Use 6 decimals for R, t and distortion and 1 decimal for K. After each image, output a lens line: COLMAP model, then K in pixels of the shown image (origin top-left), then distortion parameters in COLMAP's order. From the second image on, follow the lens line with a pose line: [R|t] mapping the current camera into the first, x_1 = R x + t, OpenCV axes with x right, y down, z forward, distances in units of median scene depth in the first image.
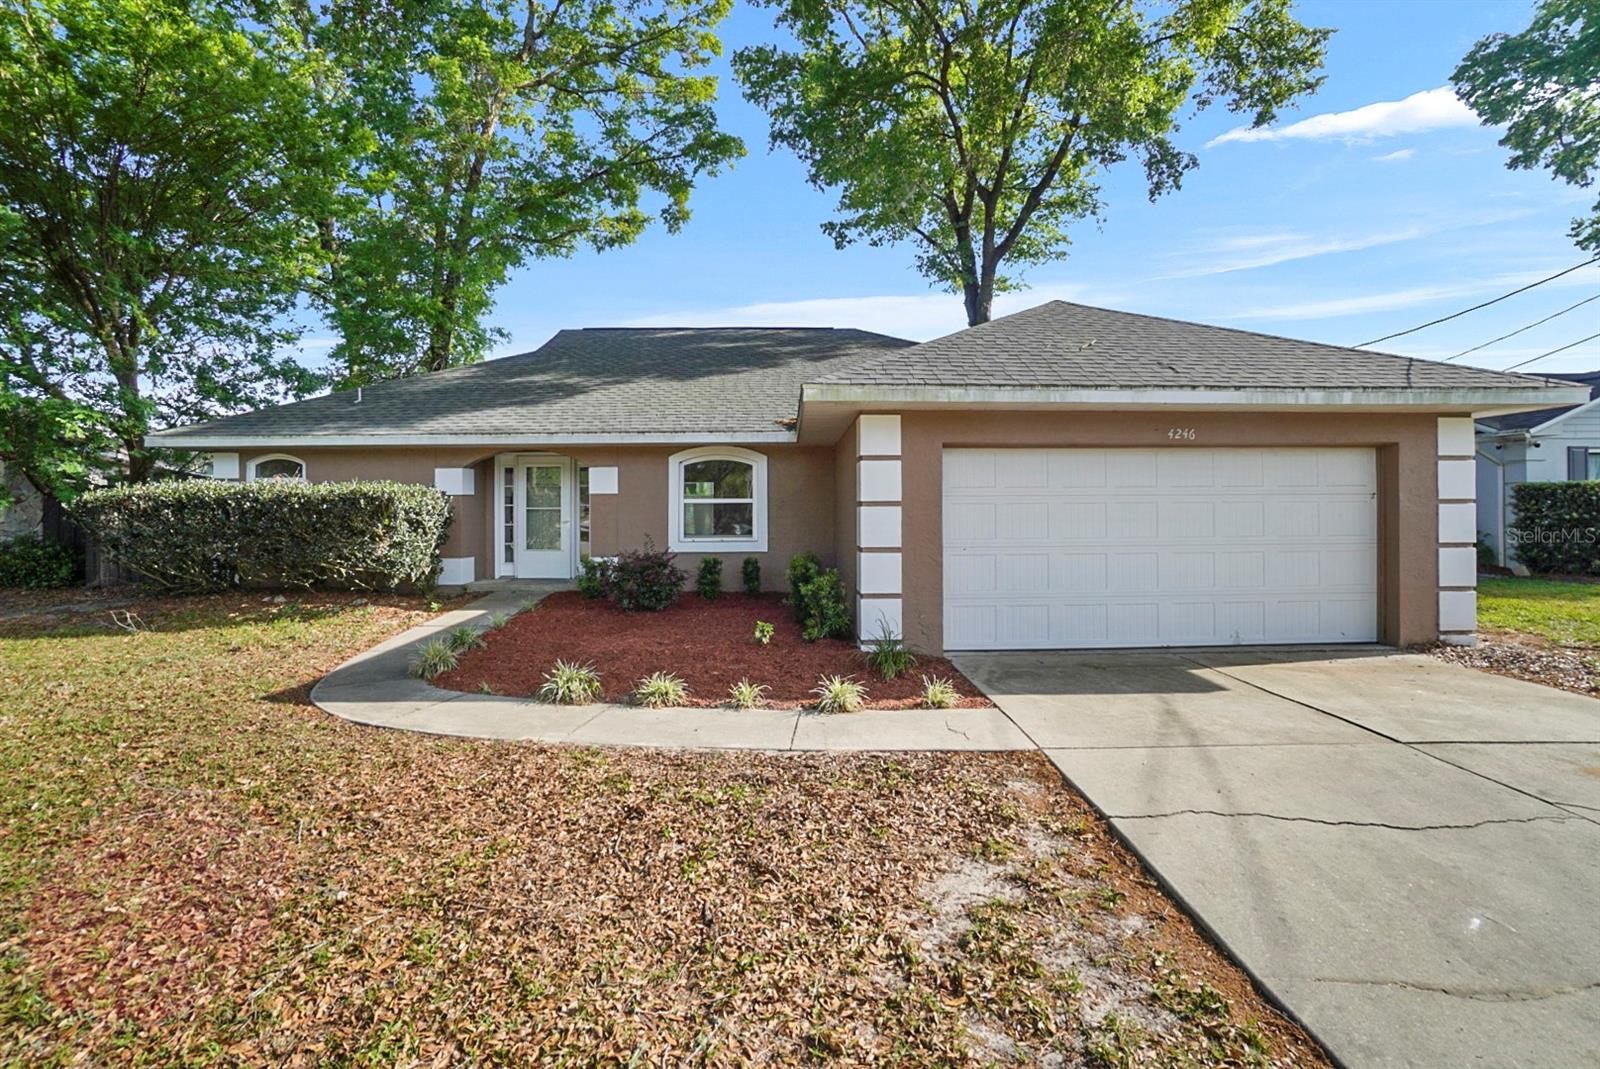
lens RADIAL K [[720.8, 0, 801.6], [0, 720.8, 495.0], [0, 0, 1]] dist [-0.052682, 0.001338]
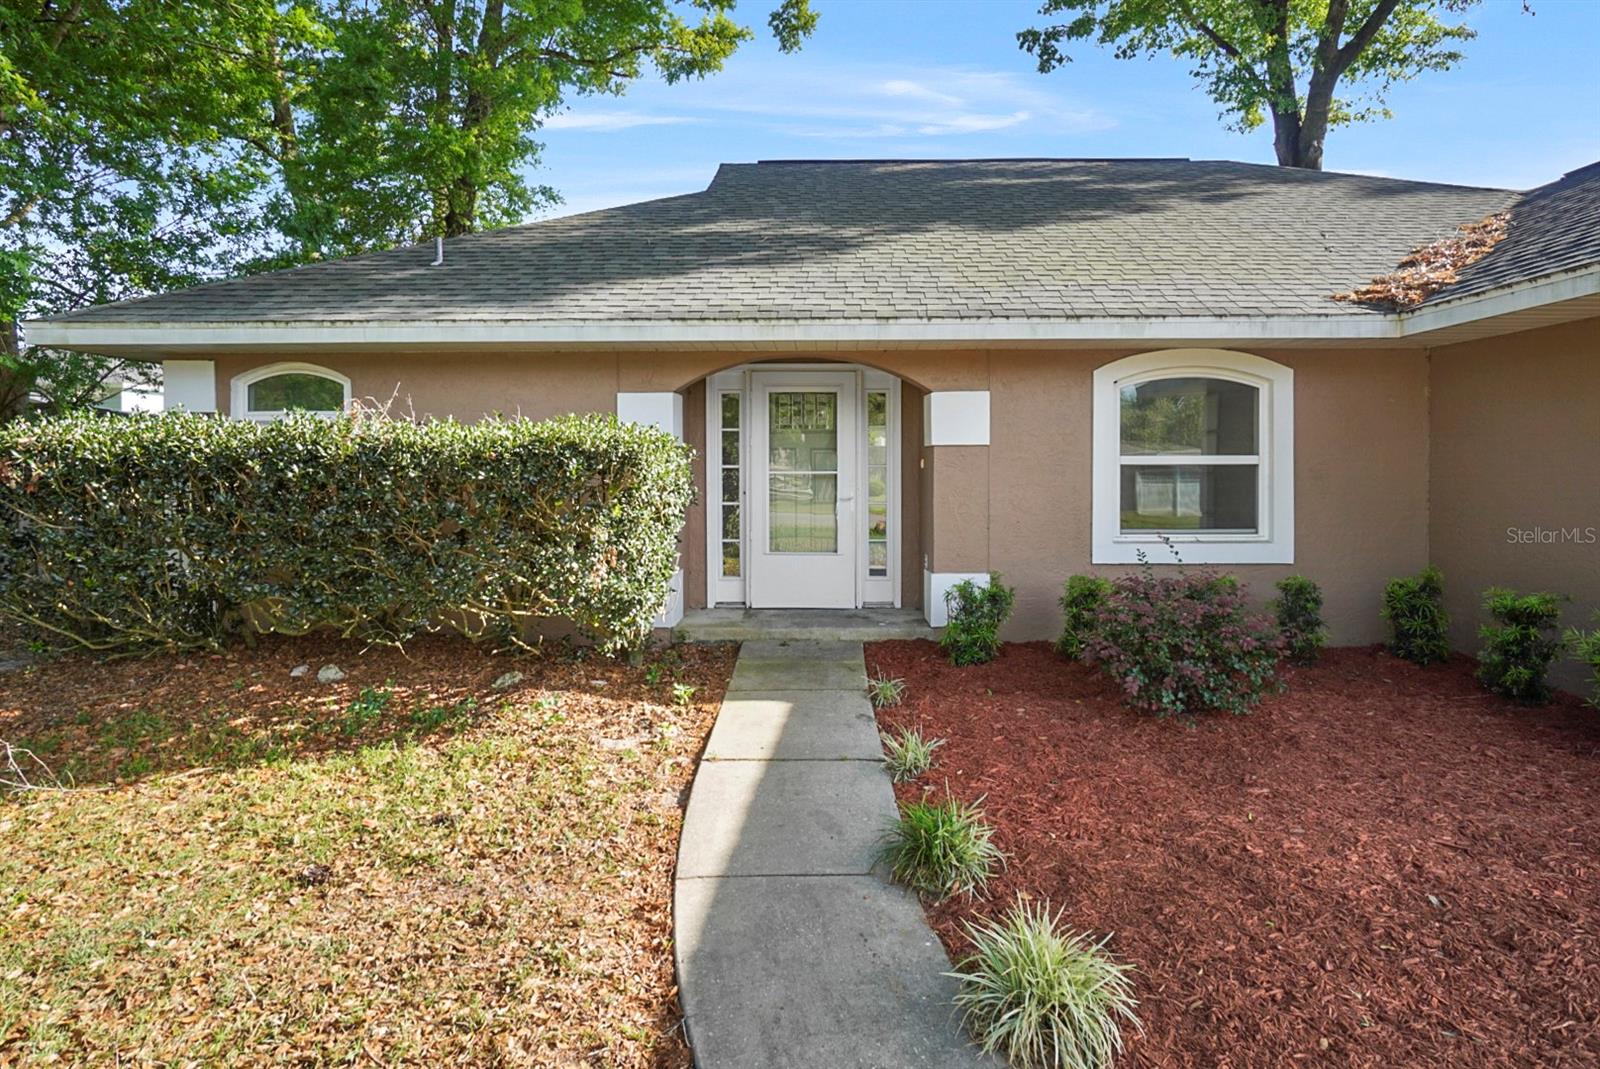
lens RADIAL K [[904.6, 0, 763.6], [0, 904.6, 450.9], [0, 0, 1]] dist [-0.029398, 0.000089]
pose [[0.999120, 0.002806, -0.041848, -0.346296], [-0.002460, 0.999962, 0.008314, -0.002040], [0.041870, -0.008204, 0.999089, 0.335345]]
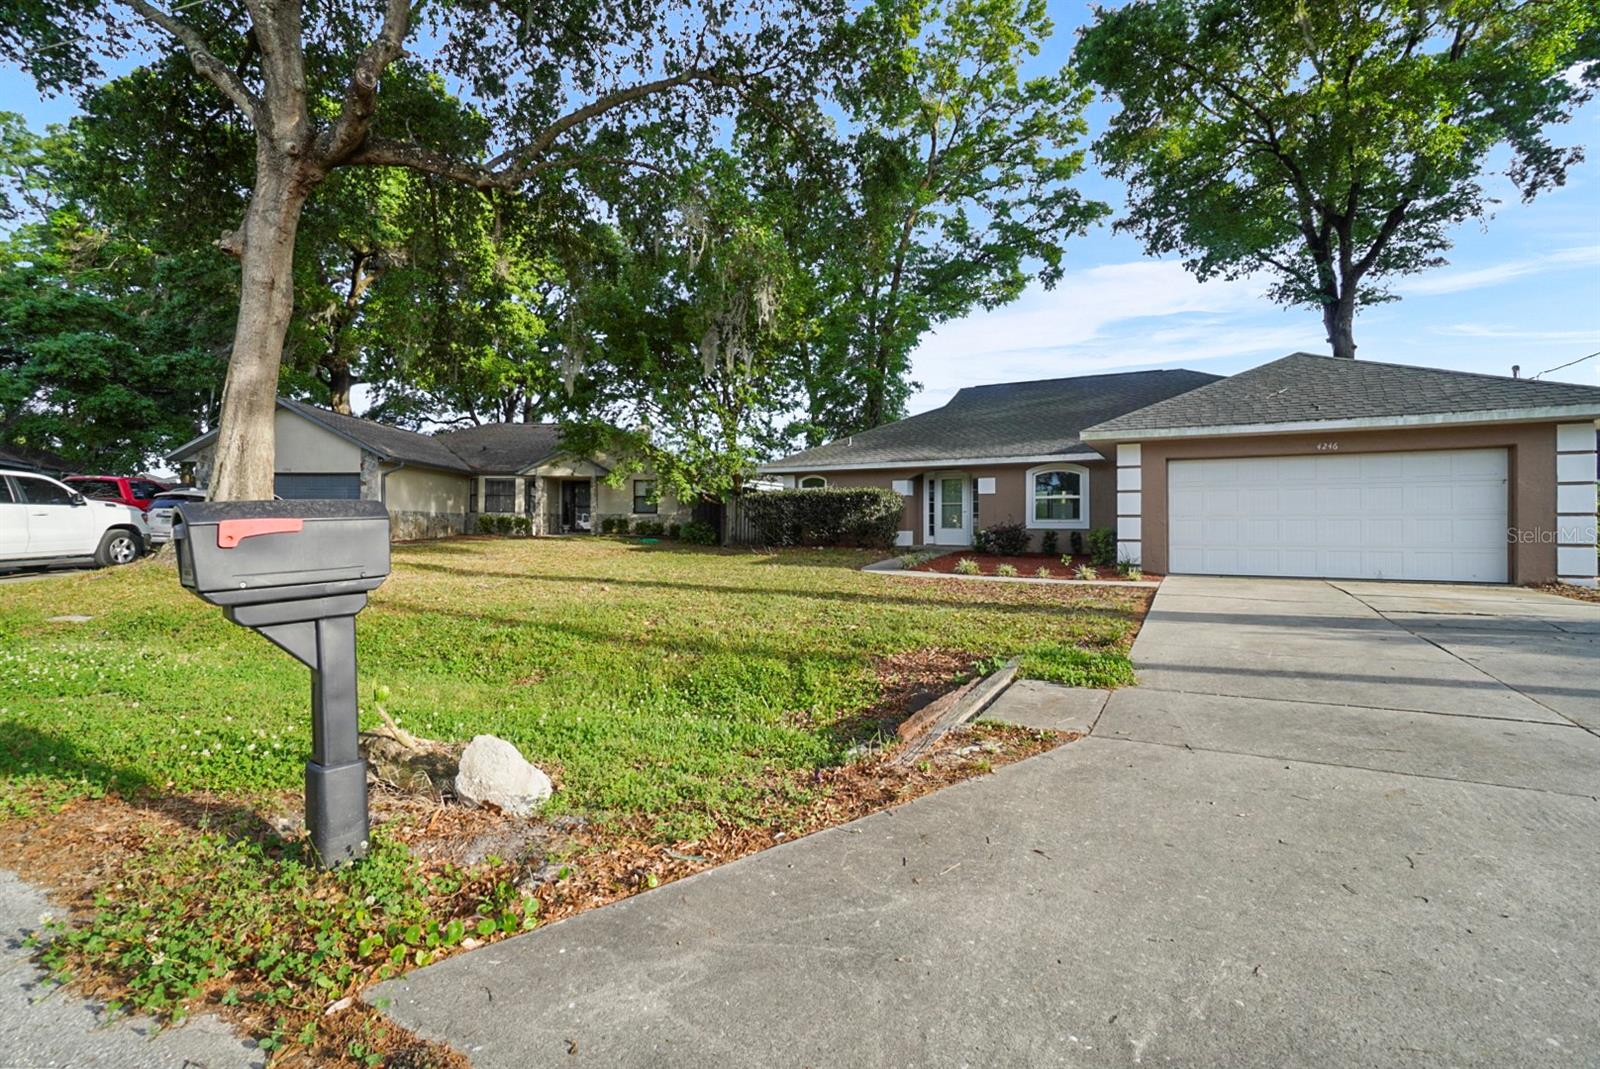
lens RADIAL K [[753.0, 0, 804.6], [0, 753.0, 518.1], [0, 0, 1]] dist [-0.002014, -0.000112]
pose [[0.865960, 0.001388, -0.500112, 0.216606], [-0.000151, 0.999997, 0.002514, 0.046259], [0.500114, -0.002101, 0.865957, -0.677596]]
